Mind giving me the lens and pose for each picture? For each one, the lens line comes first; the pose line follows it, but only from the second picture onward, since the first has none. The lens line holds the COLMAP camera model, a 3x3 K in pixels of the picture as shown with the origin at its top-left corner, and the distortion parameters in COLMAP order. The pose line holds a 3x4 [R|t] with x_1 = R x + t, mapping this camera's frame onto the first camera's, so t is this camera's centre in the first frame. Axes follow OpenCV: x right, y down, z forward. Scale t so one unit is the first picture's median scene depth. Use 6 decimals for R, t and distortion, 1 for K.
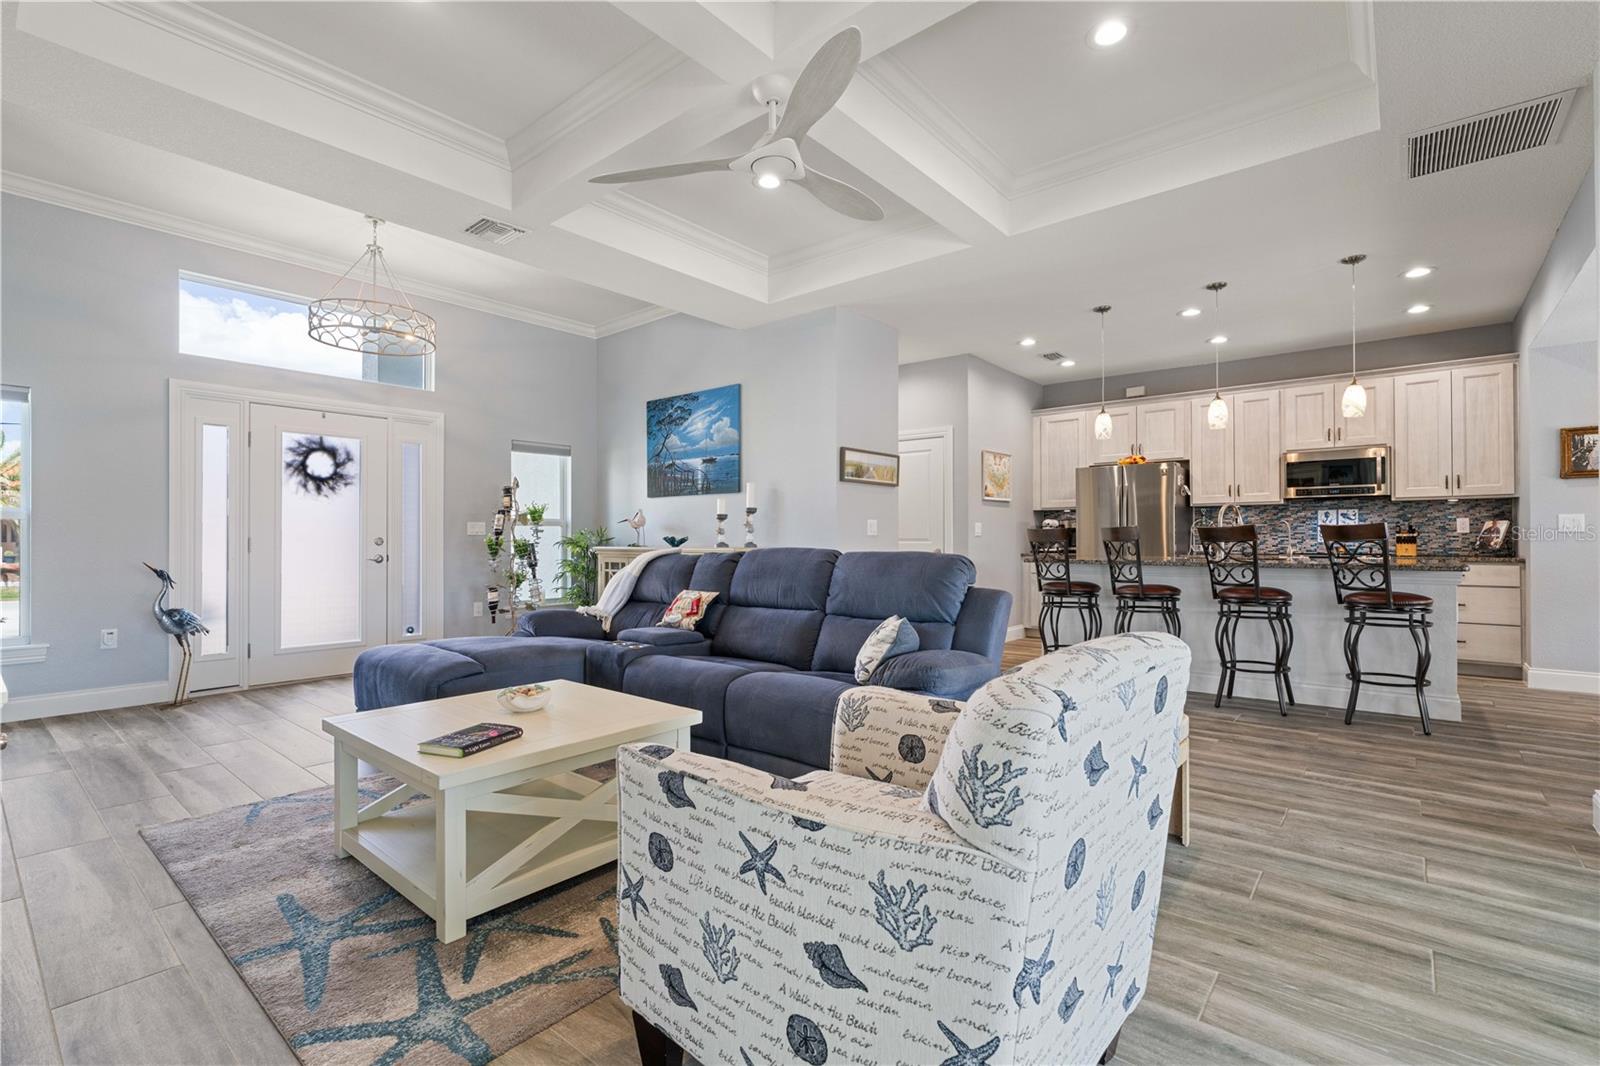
lens RADIAL K [[724.5, 0, 798.8], [0, 724.5, 537.2], [0, 0, 1]] dist [-0.005078, 0.001318]
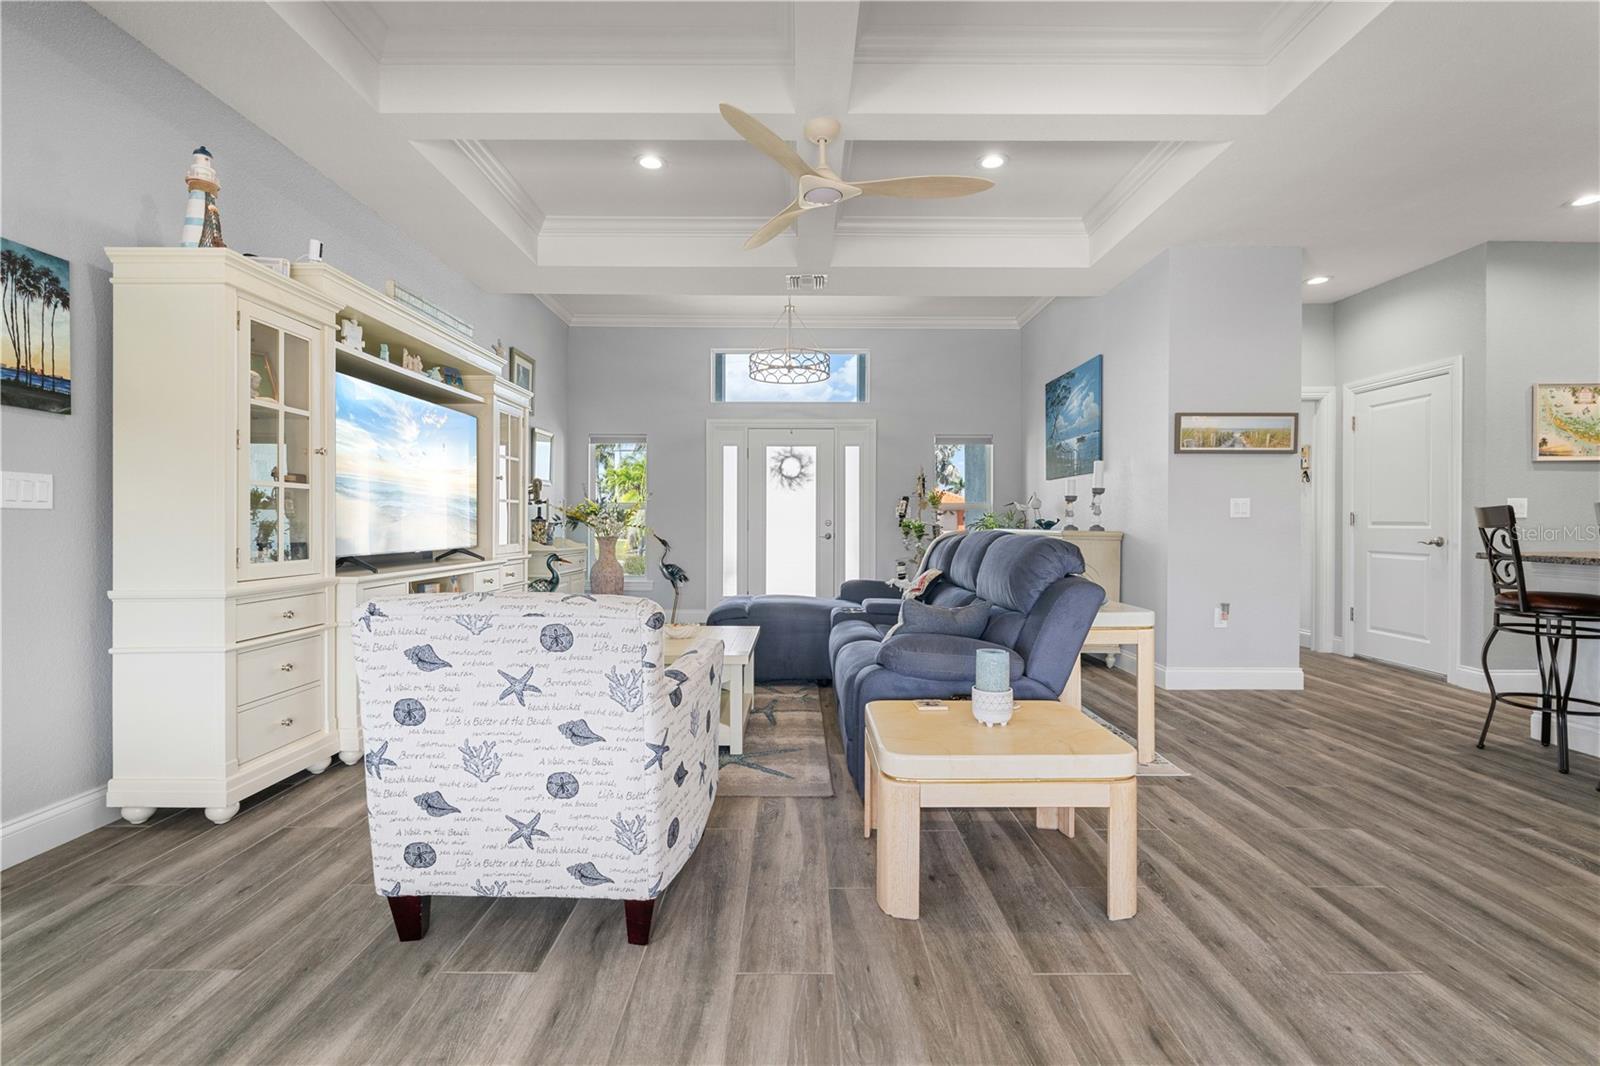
lens RADIAL K [[724.5, 0, 794.5], [0, 724.5, 528.3], [0, 0, 1]] dist [-0.005078, 0.001318]
pose [[0.641513, 0.009482, -0.767053, 0.386970], [-0.000914, 0.999932, 0.011596, 0.000468], [0.767111, -0.006738, 0.641478, 0.106544]]
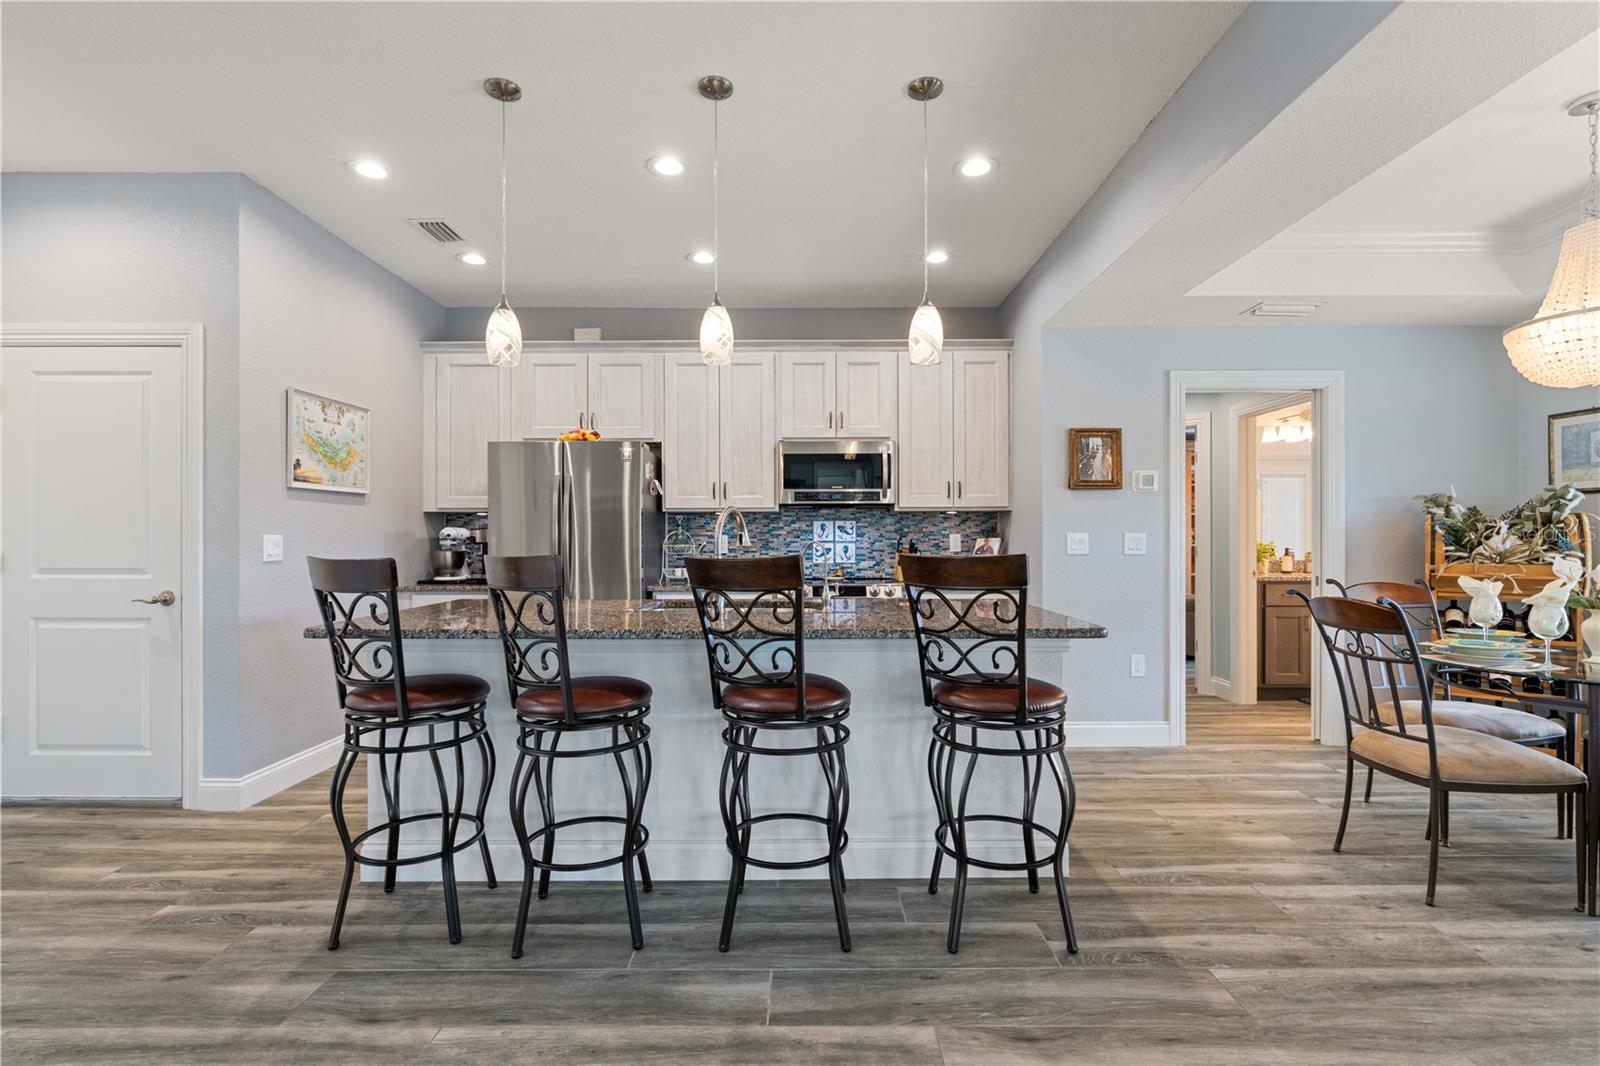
lens RADIAL K [[724.5, 0, 802.9], [0, 724.5, 537.5], [0, 0, 1]] dist [-0.005078, 0.001318]
pose [[0.767037, 0.002947, 0.641596, 0.246765], [-0.000835, 0.999993, -0.003595, -0.019289], [-0.641603, 0.002222, 0.767034, 0.471768]]
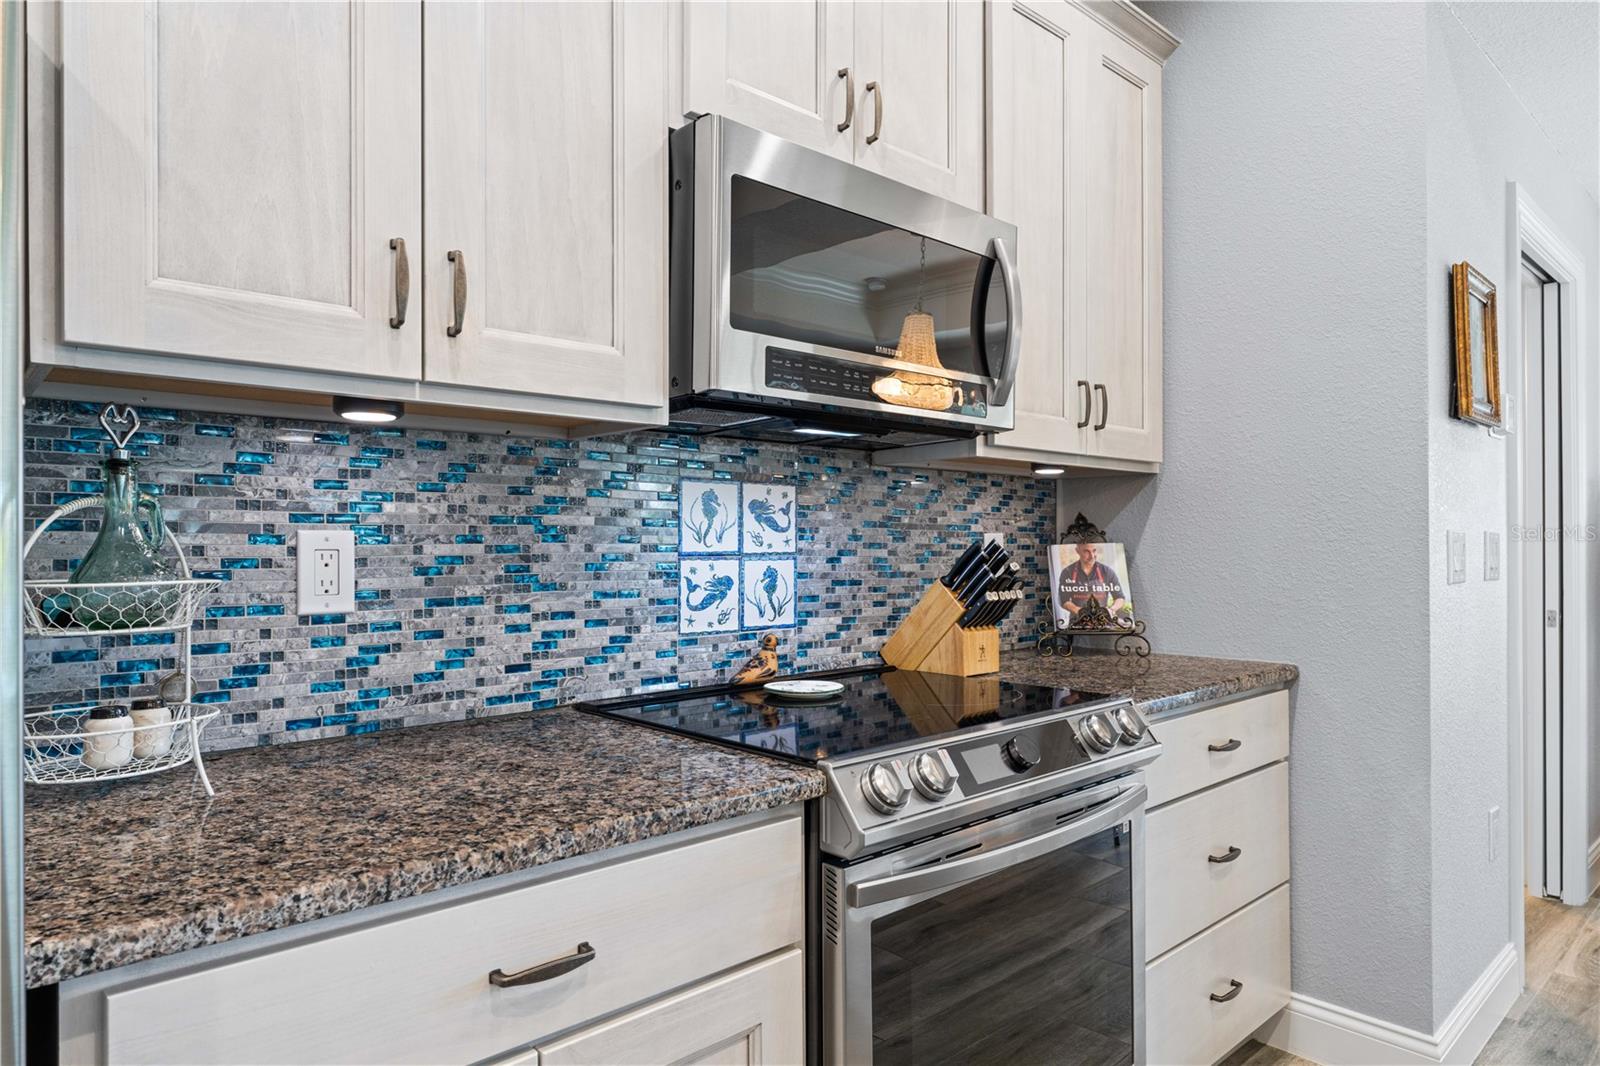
lens RADIAL K [[958.9, 0, 801.3], [0, 958.9, 537.7], [0, 0, 1]] dist [0.002820, 0.000185]
pose [[0.129321, 0.009433, 0.991558, 0.498615], [-0.000232, 0.999955, -0.009483, -0.020345], [-0.991603, 0.000997, 0.129317, 1.034802]]
